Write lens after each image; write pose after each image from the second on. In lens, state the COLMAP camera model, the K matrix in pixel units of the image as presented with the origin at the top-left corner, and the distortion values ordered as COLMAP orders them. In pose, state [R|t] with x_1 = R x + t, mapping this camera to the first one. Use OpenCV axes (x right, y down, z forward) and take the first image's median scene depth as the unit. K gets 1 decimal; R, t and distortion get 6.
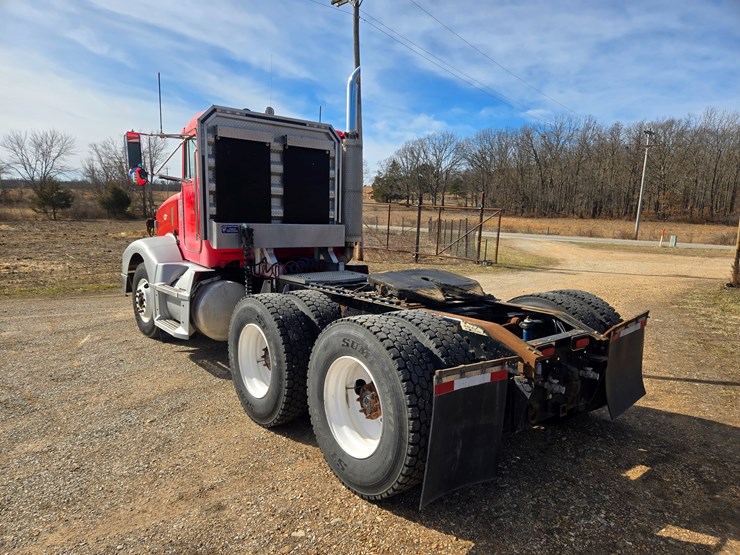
lens RADIAL K [[493.5, 0, 366.7], [0, 493.5, 284.8], [0, 0, 1]] dist [0.074779, -0.051787]
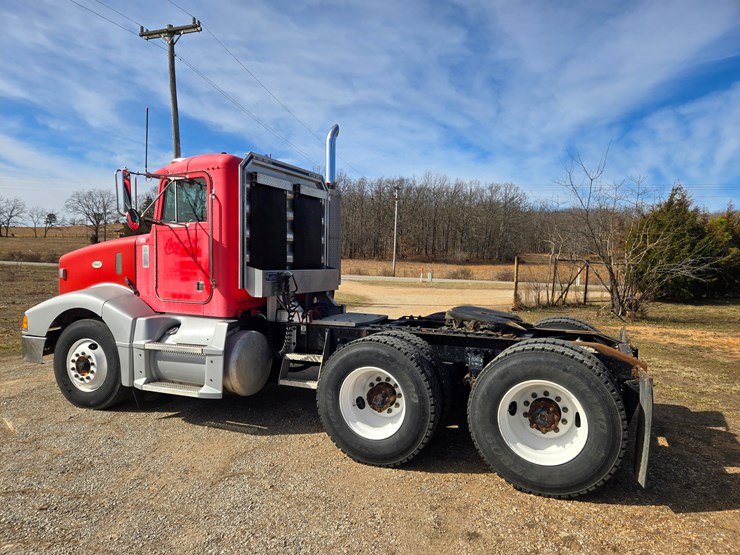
lens RADIAL K [[493.5, 0, 364.0], [0, 493.5, 280.7], [0, 0, 1]] dist [0.074779, -0.051787]
pose [[0.889335, -0.029608, 0.456297, -0.463263], [0.069747, 0.995008, -0.071377, -0.018143], [-0.451906, 0.095303, 0.886960, 0.046959]]
